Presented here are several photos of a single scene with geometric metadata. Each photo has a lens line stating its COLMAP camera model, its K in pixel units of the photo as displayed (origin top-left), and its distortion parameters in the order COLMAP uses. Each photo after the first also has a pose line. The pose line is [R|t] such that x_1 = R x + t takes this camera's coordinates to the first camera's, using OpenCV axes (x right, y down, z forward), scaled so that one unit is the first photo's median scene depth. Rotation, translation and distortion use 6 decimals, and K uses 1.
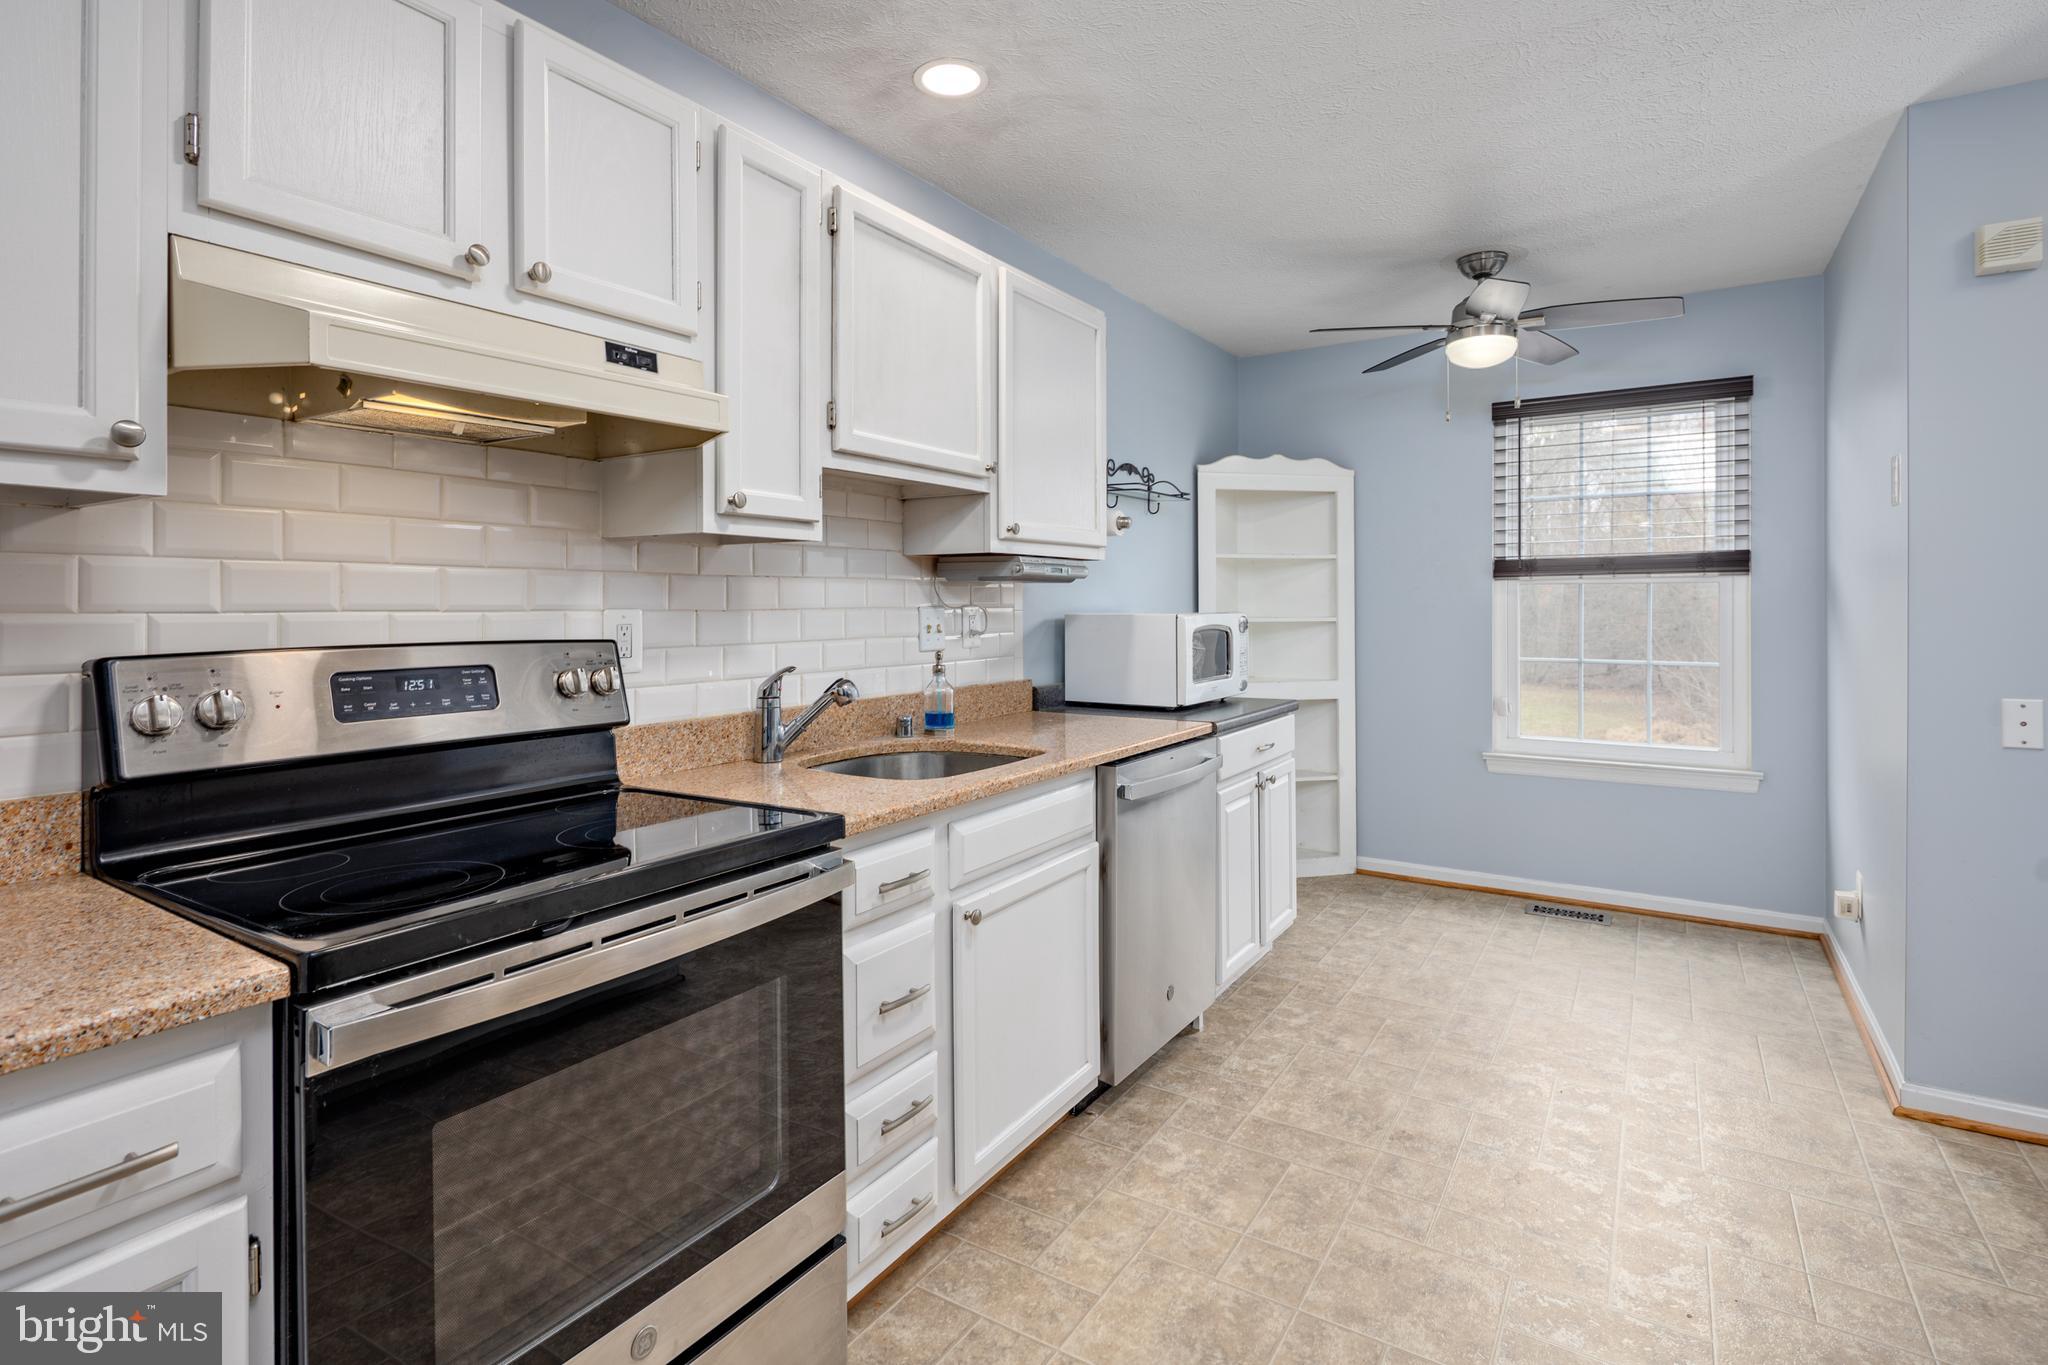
lens RADIAL K [[994.2, 0, 1016.1], [0, 994.2, 603.0], [0, 0, 1]] dist [0.000032, -0.002292]
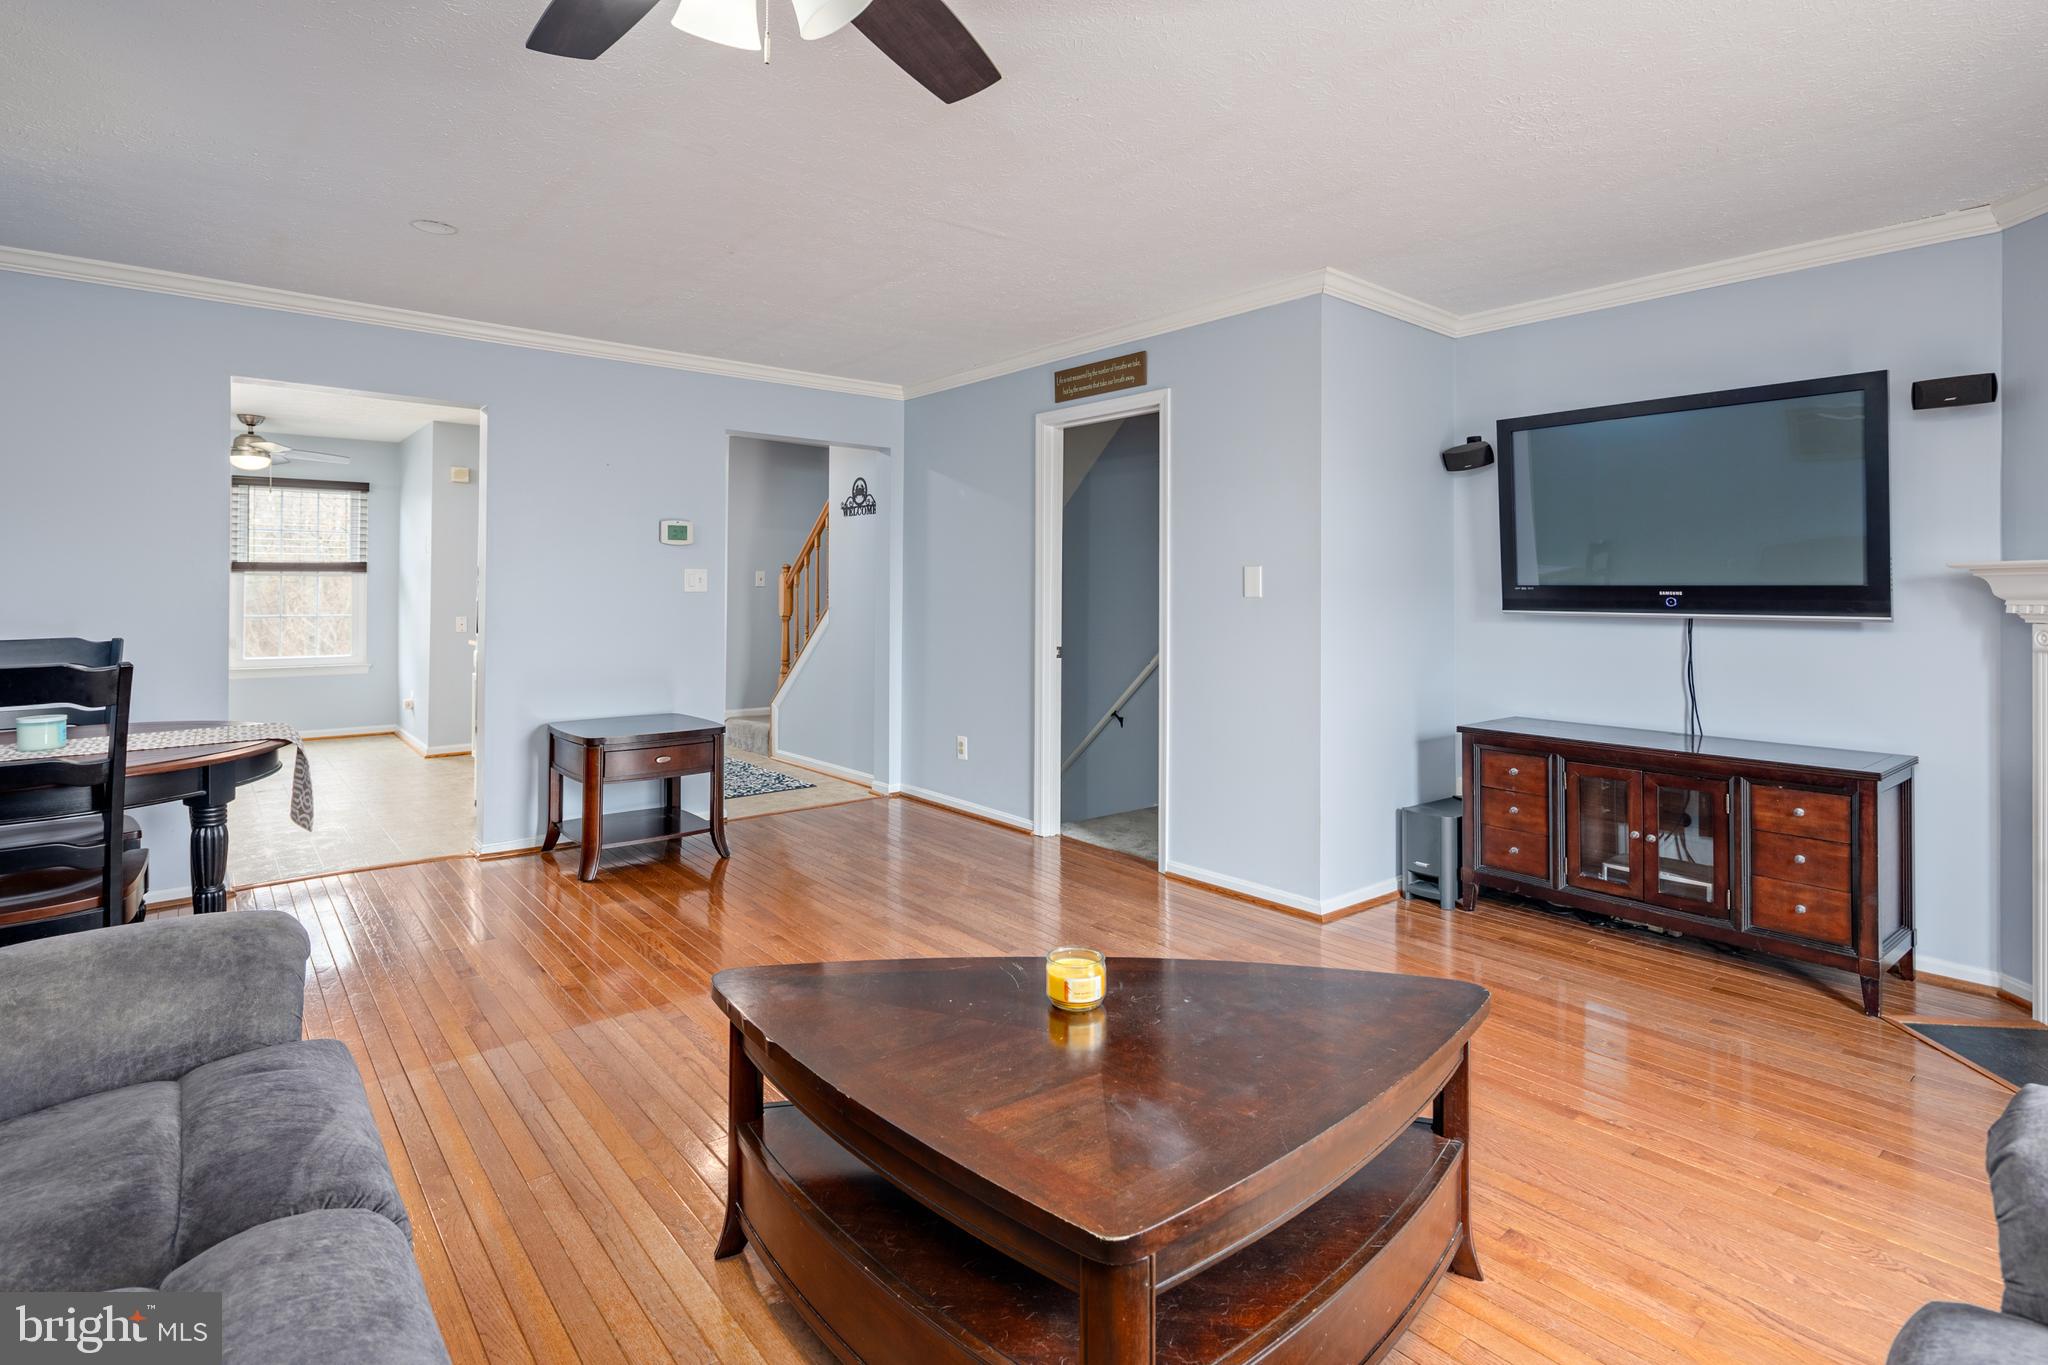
lens RADIAL K [[997.7, 0, 1015.6], [0, 997.7, 575.8], [0, 0, 1]] dist [-0.000012, -0.001407]
pose [[0.297098, 0.015556, 0.954720, -1.317744], [-0.005387, 0.999879, -0.014615, 0.002040], [-0.954832, -0.000801, 0.297146, -1.433876]]
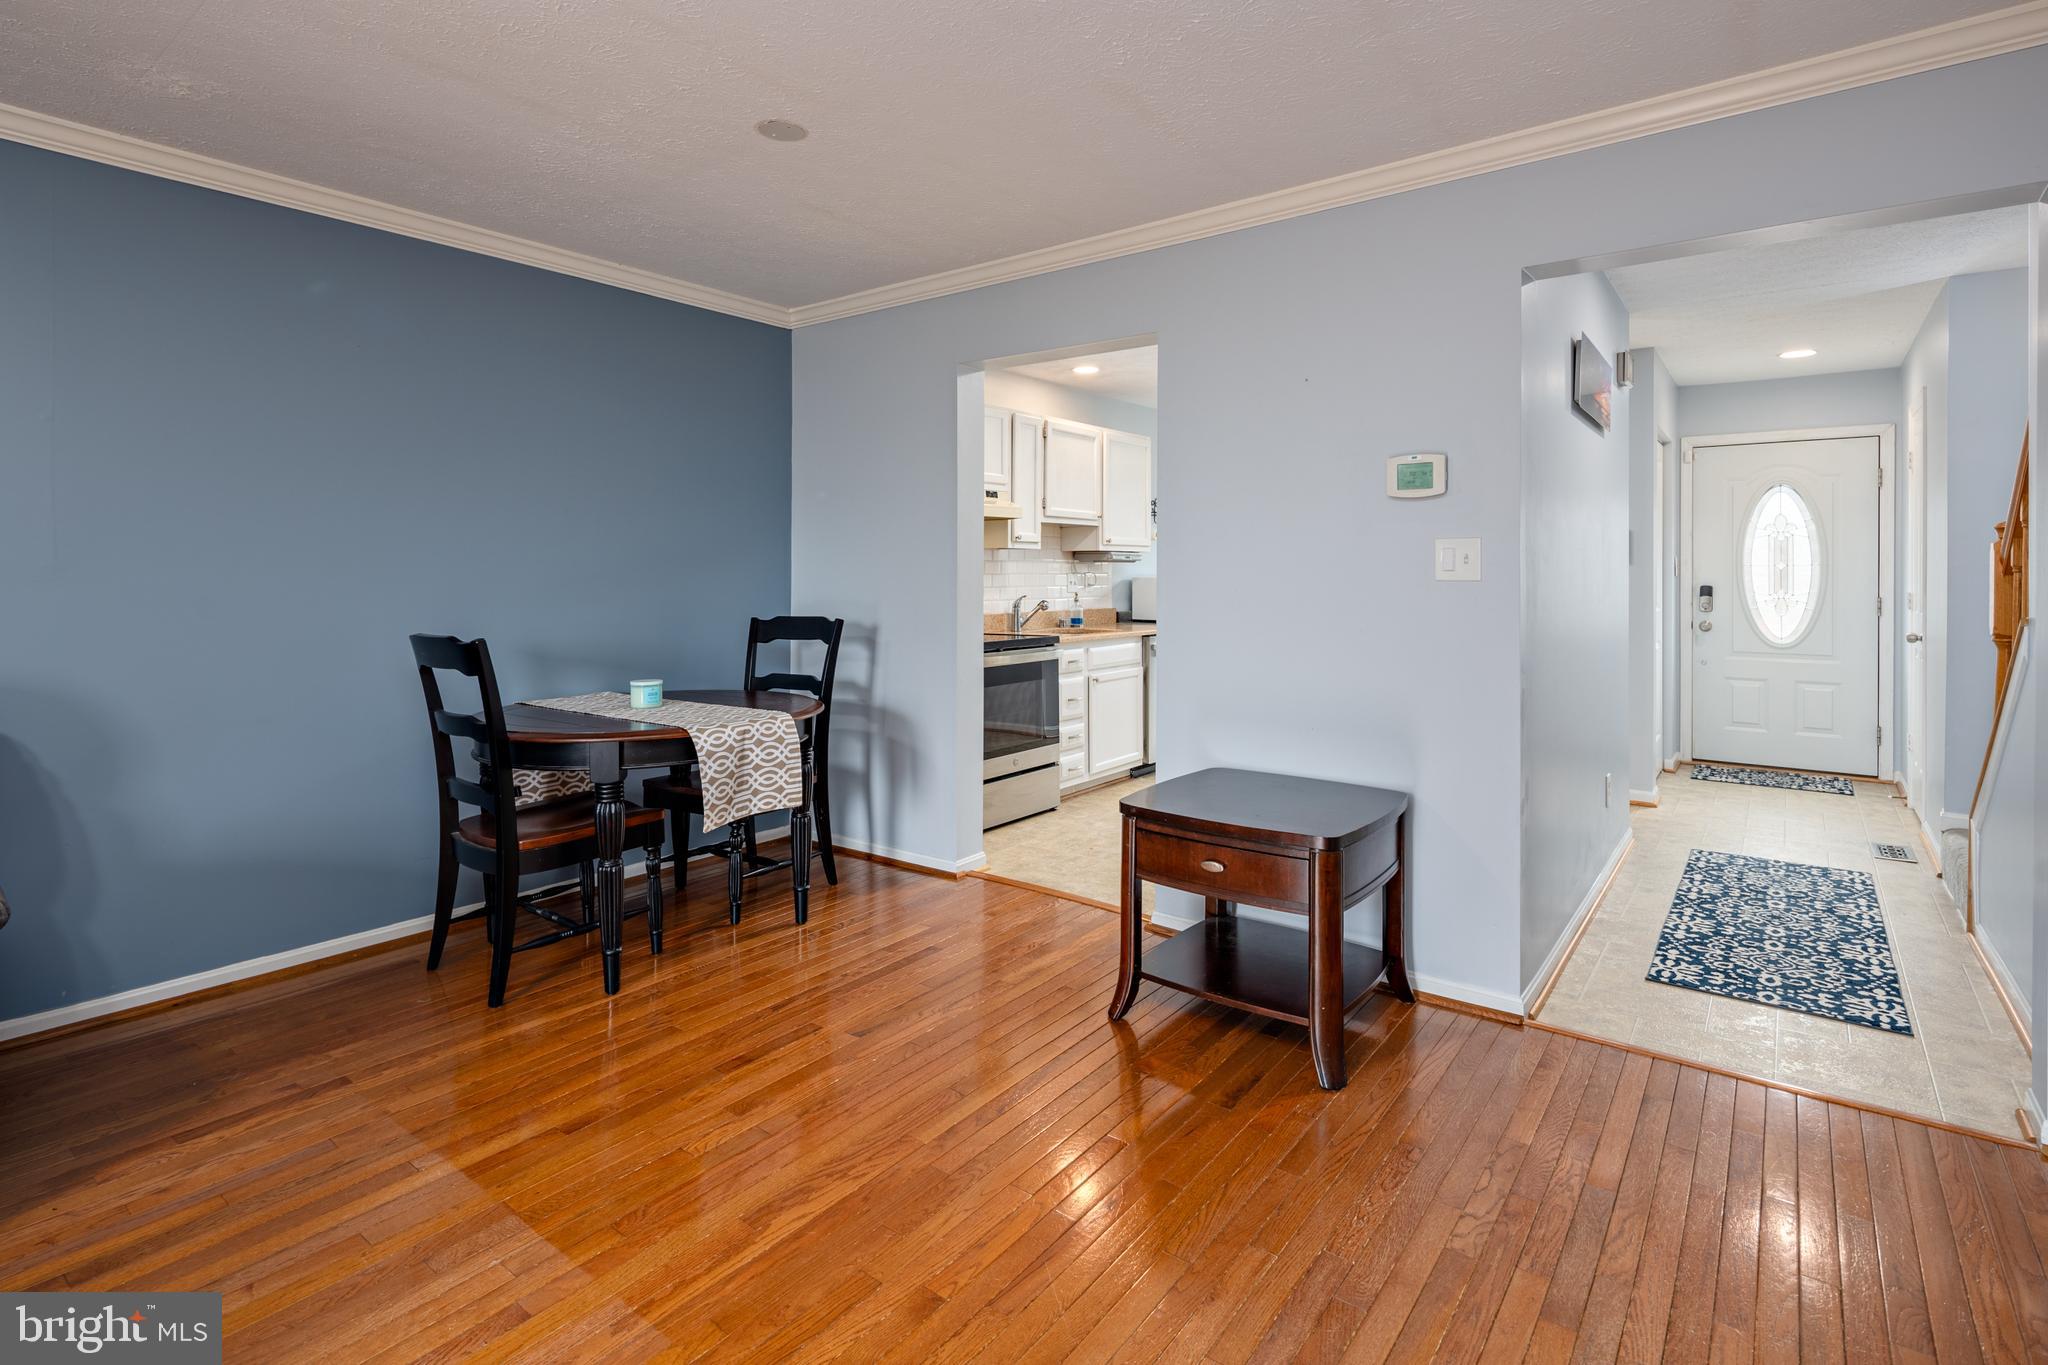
lens RADIAL K [[997.7, 0, 1015.6], [0, 997.7, 575.8], [0, 0, 1]] dist [-0.000012, -0.001407]
pose [[0.996679, 0.004141, -0.081326, -0.030099], [-0.003825, 0.999985, 0.004038, 0.000719], [0.081341, -0.003714, 0.996679, -1.362934]]
